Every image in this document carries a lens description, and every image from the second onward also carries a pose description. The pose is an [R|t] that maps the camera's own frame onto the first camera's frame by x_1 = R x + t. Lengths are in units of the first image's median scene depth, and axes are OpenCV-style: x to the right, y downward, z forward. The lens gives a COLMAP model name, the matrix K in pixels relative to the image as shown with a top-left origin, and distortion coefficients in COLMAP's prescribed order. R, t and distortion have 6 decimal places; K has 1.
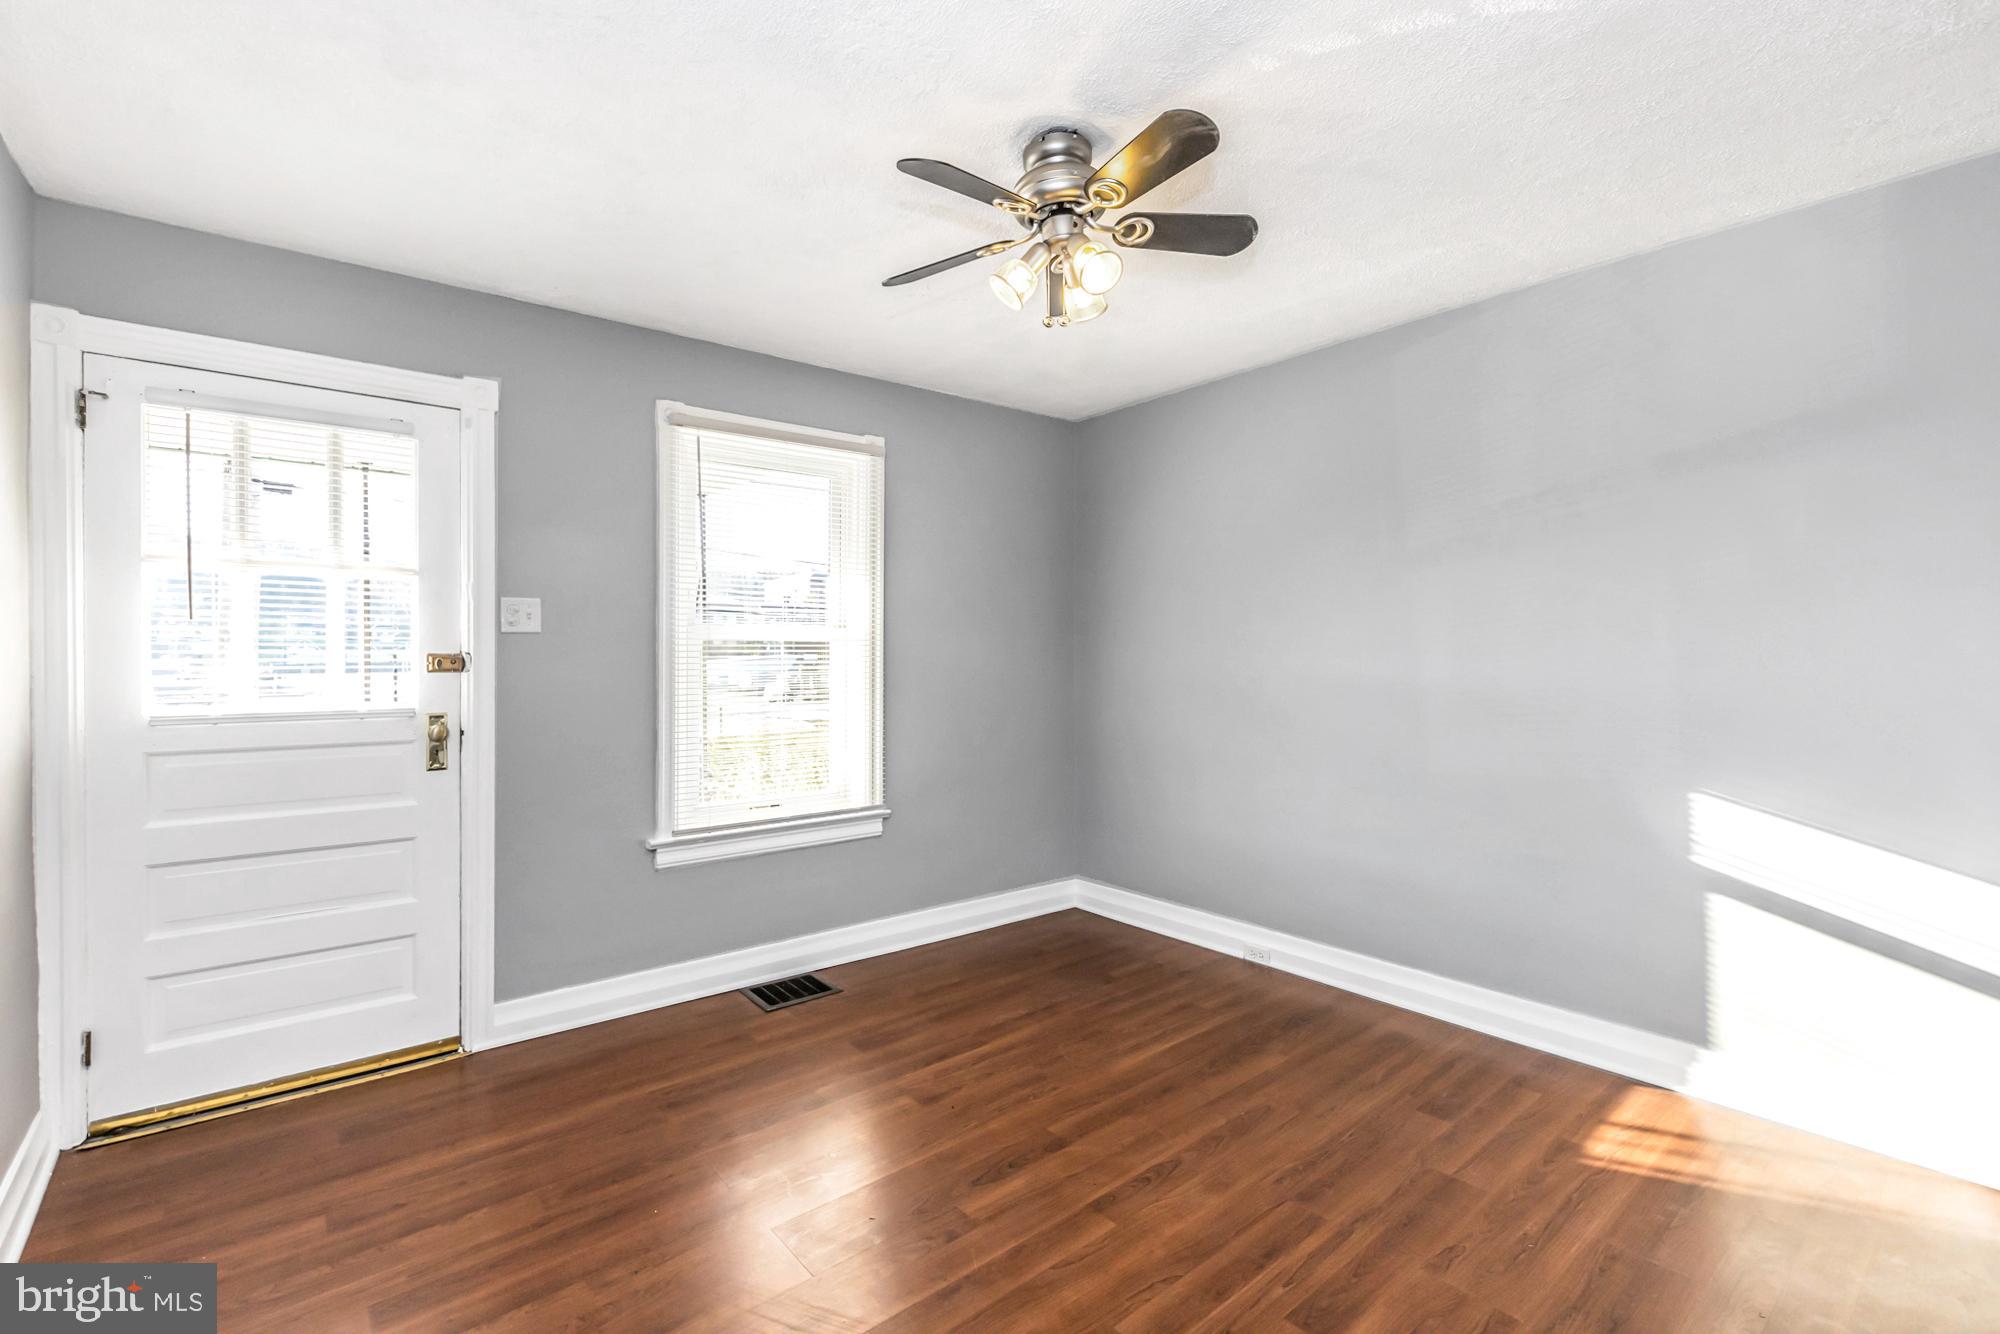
lens RADIAL K [[892.9, 0, 1006.1], [0, 892.9, 657.1], [0, 0, 1]] dist [0.002017, -0.003340]
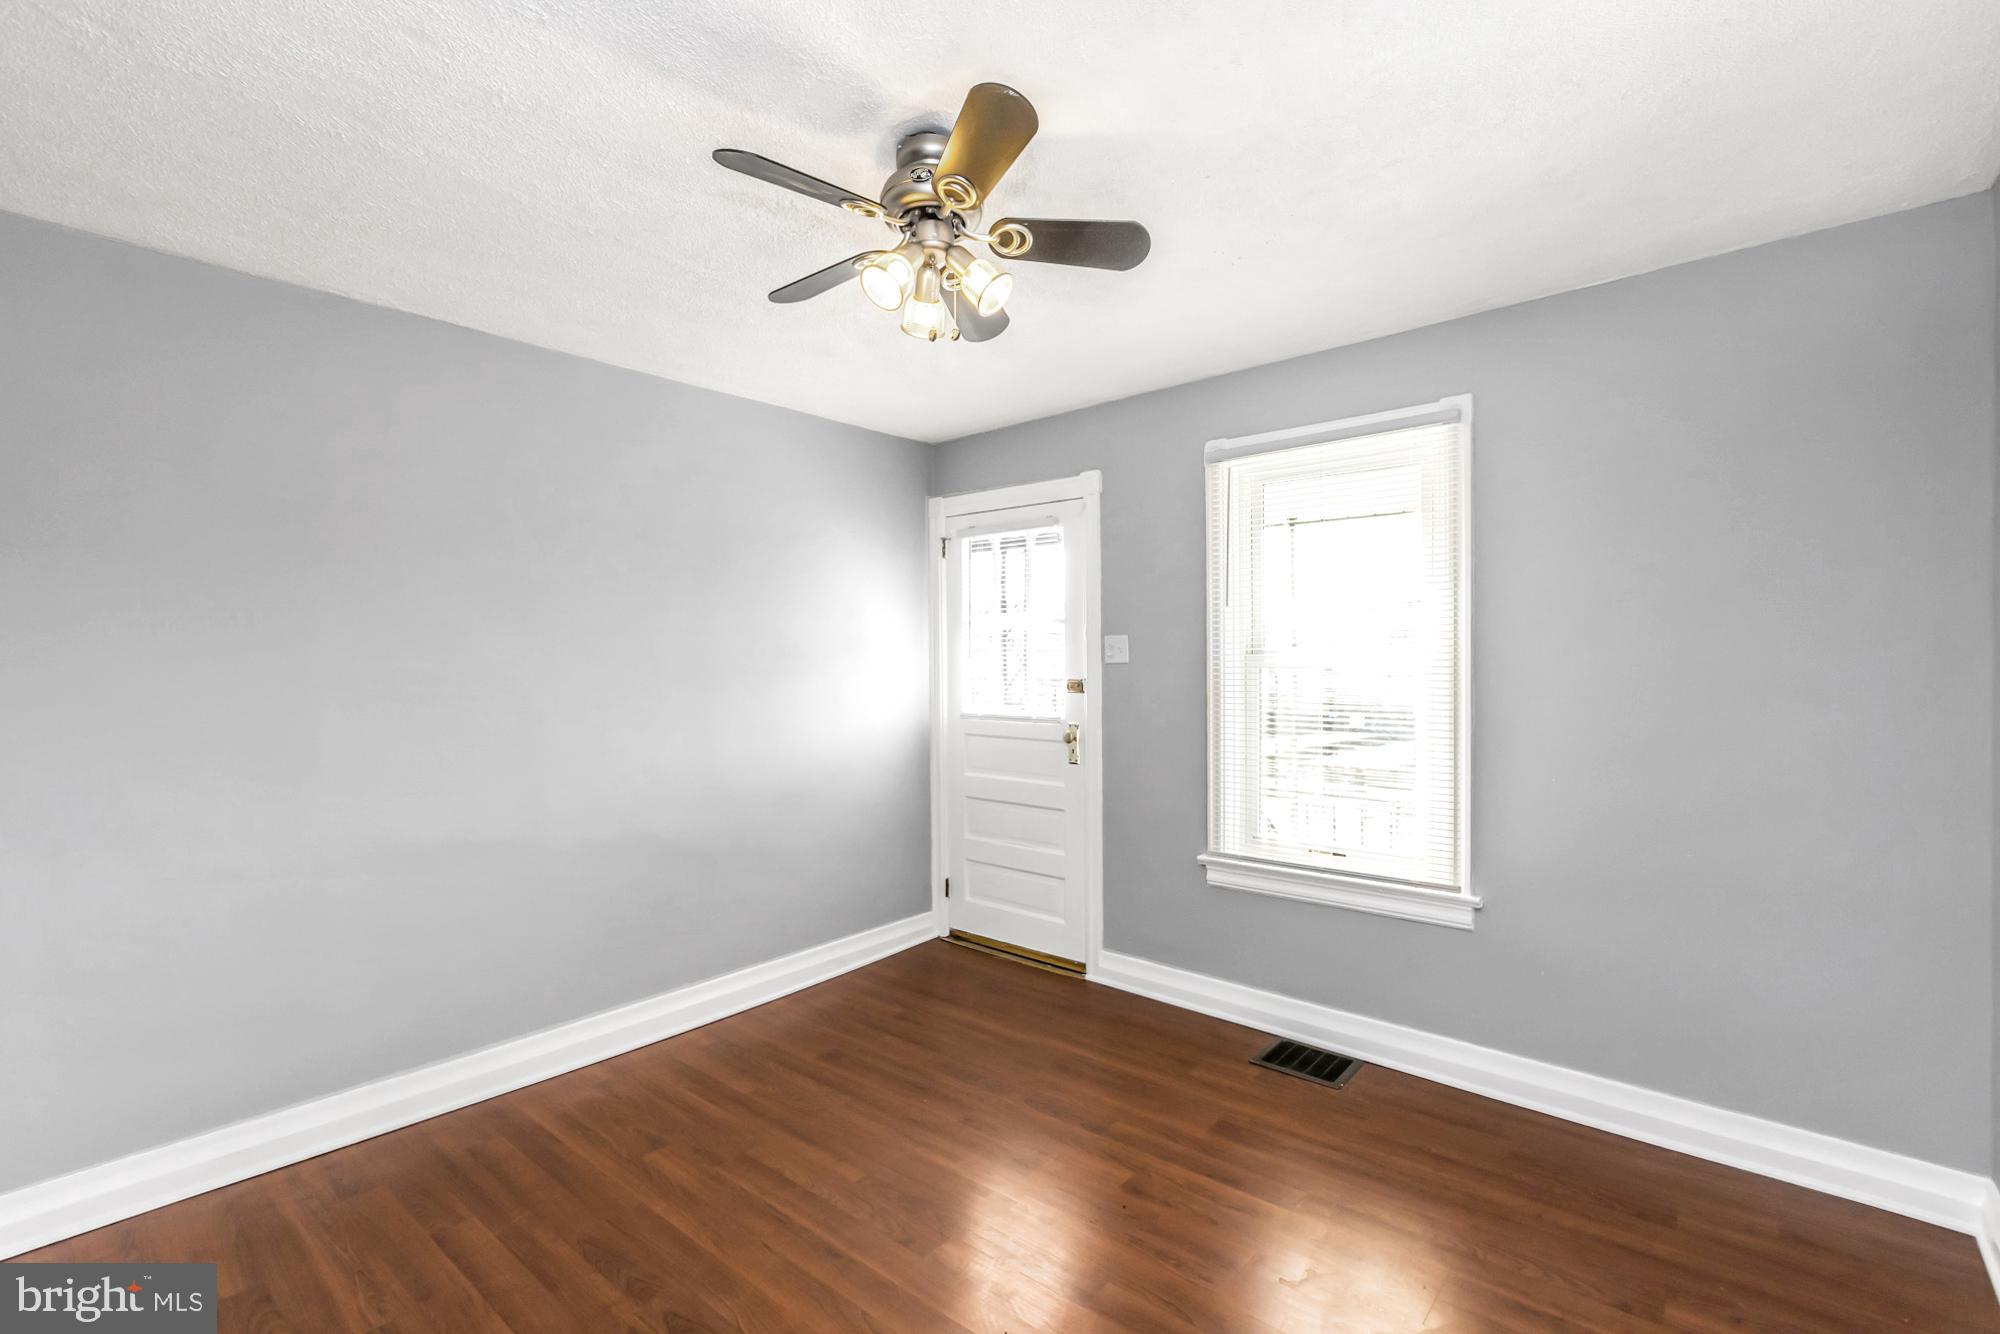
lens RADIAL K [[892.9, 0, 1002.4], [0, 892.9, 670.6], [0, 0, 1]] dist [0.002017, -0.003340]
pose [[0.167216, 0.001490, -0.985919, 0.641084], [-0.007303, 0.999973, 0.000273, -0.015722], [0.985893, 0.007154, 0.167223, 0.601745]]
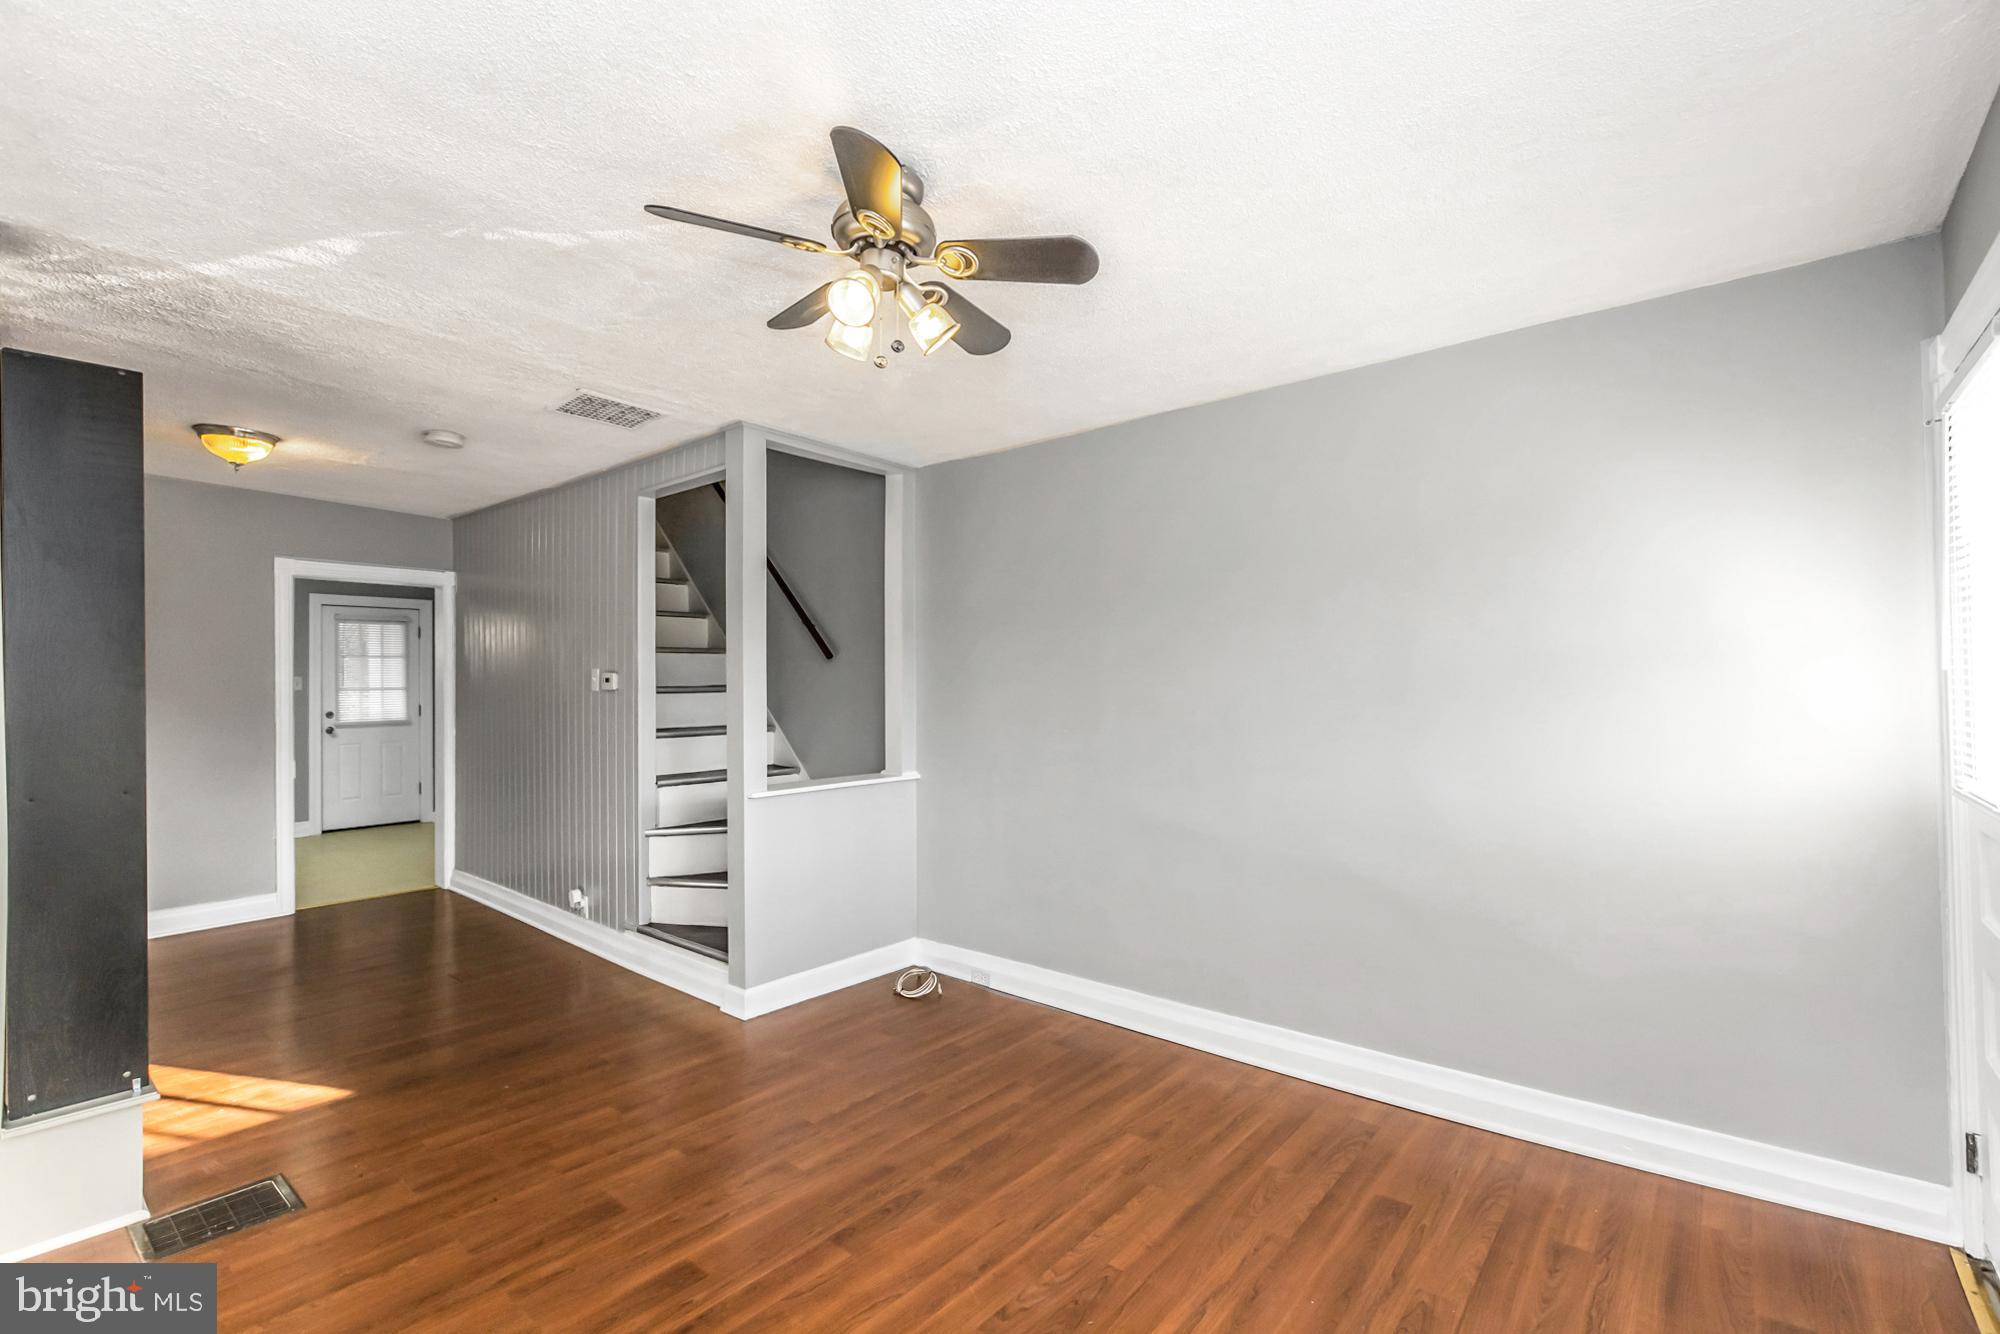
lens RADIAL K [[892.9, 0, 1031.4], [0, 892.9, 671.1], [0, 0, 1]] dist [0.002017, -0.003340]
pose [[-0.985272, 0.008157, -0.170799, 0.032444], [0.009409, 0.999934, -0.006522, -0.030888], [0.170735, -0.008033, -0.985284, 1.288920]]
